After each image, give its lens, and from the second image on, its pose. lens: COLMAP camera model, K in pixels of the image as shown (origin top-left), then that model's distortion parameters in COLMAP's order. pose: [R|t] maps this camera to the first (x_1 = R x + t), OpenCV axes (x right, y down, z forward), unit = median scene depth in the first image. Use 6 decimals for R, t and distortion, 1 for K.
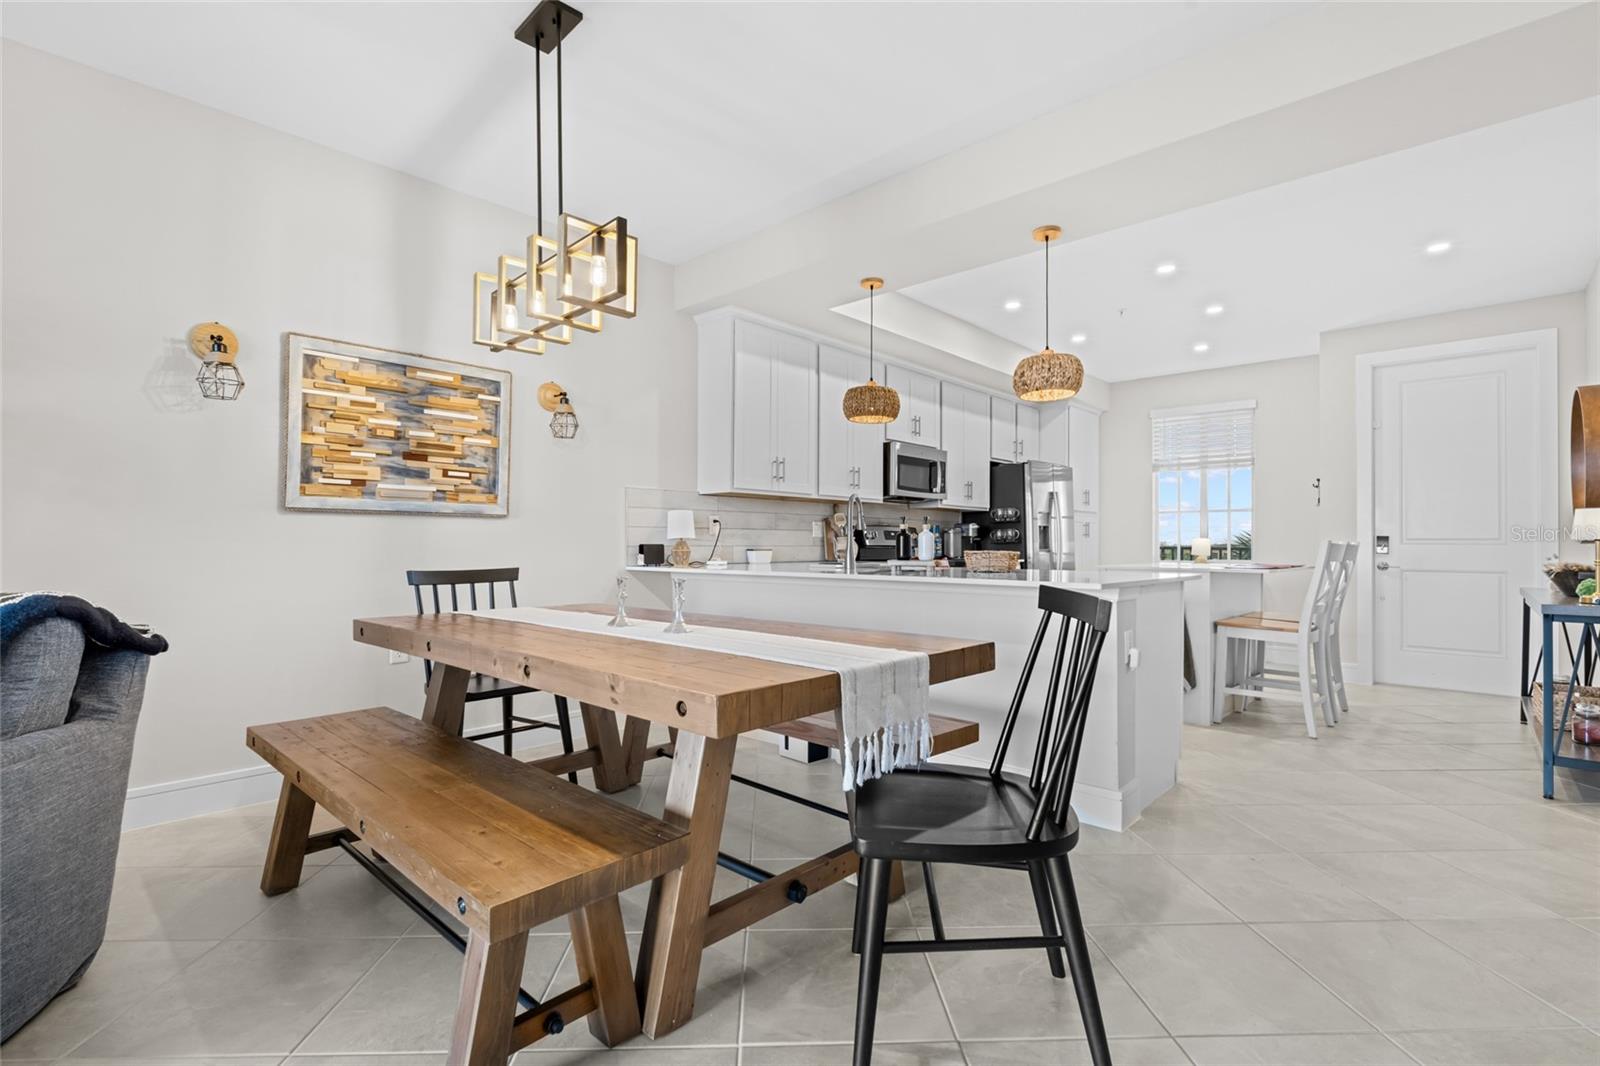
lens RADIAL K [[731.7, 0, 799.0], [0, 731.7, 537.6], [0, 0, 1]] dist [0.004114, 0.000994]
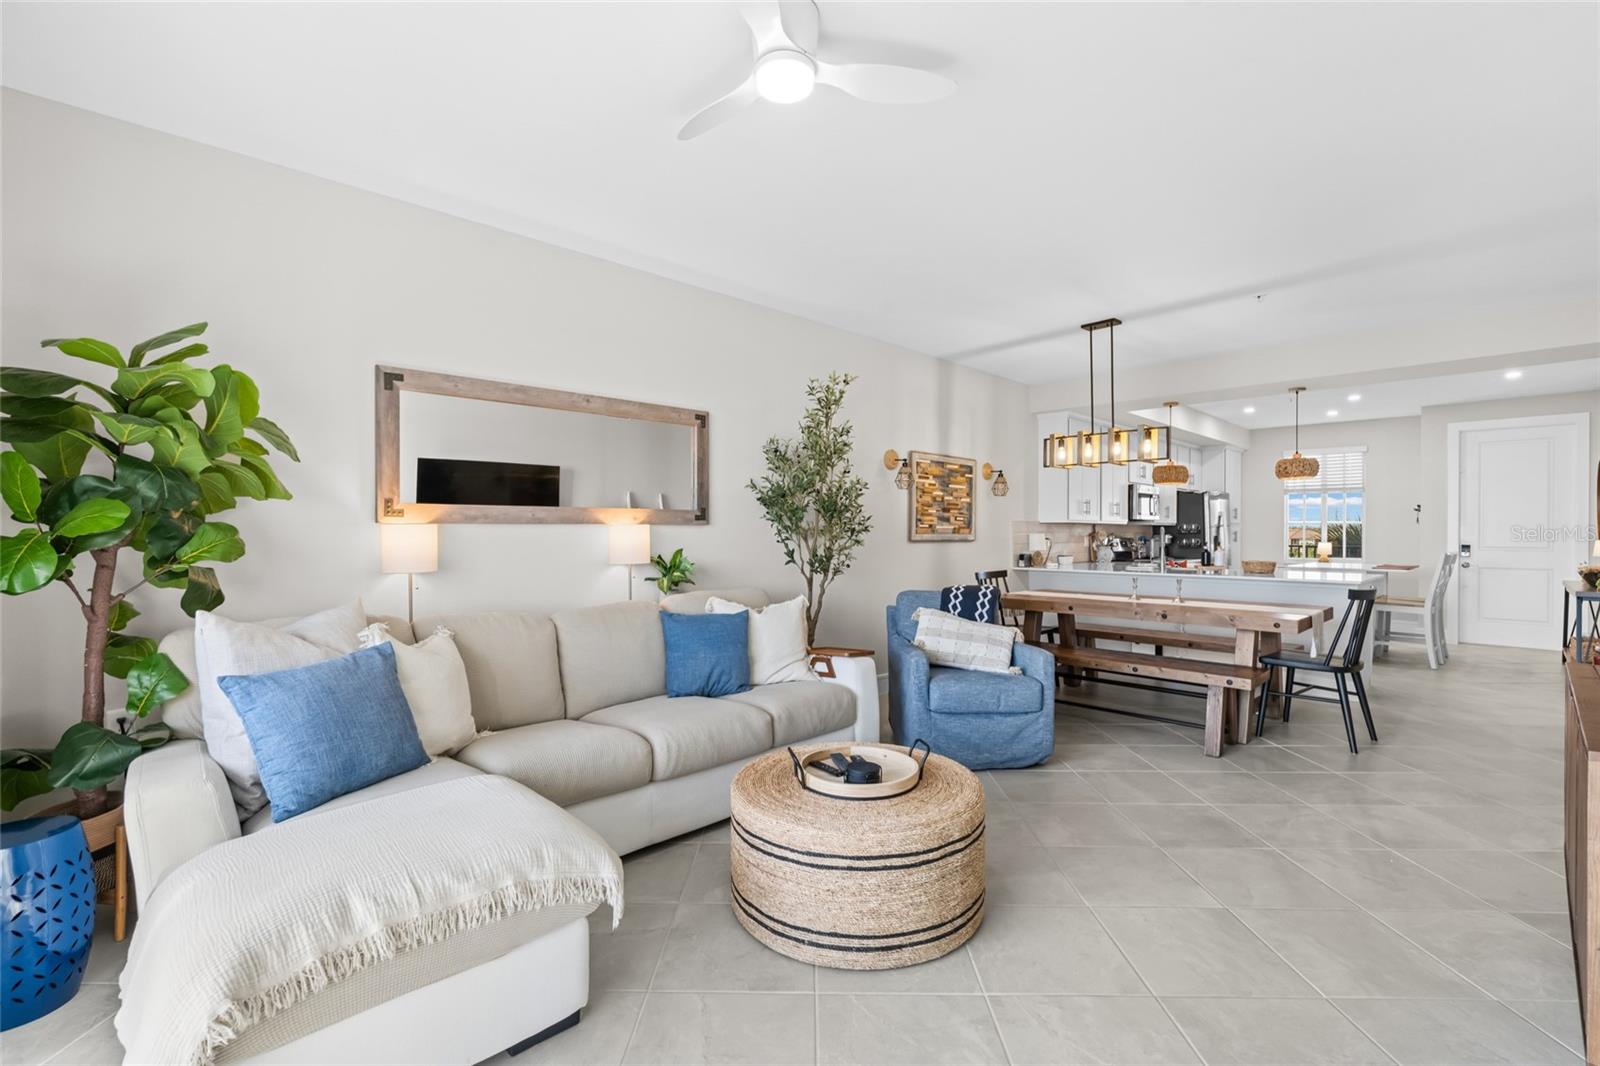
lens RADIAL K [[722.9, 0, 801.1], [0, 722.9, 533.0], [0, 0, 1]] dist [0.016283, -0.000306]
pose [[0.999658, -0.000661, -0.026146, -0.737902], [0.000982, 0.999924, 0.012258, -0.066589], [0.026136, -0.012279, 0.999583, -0.746671]]
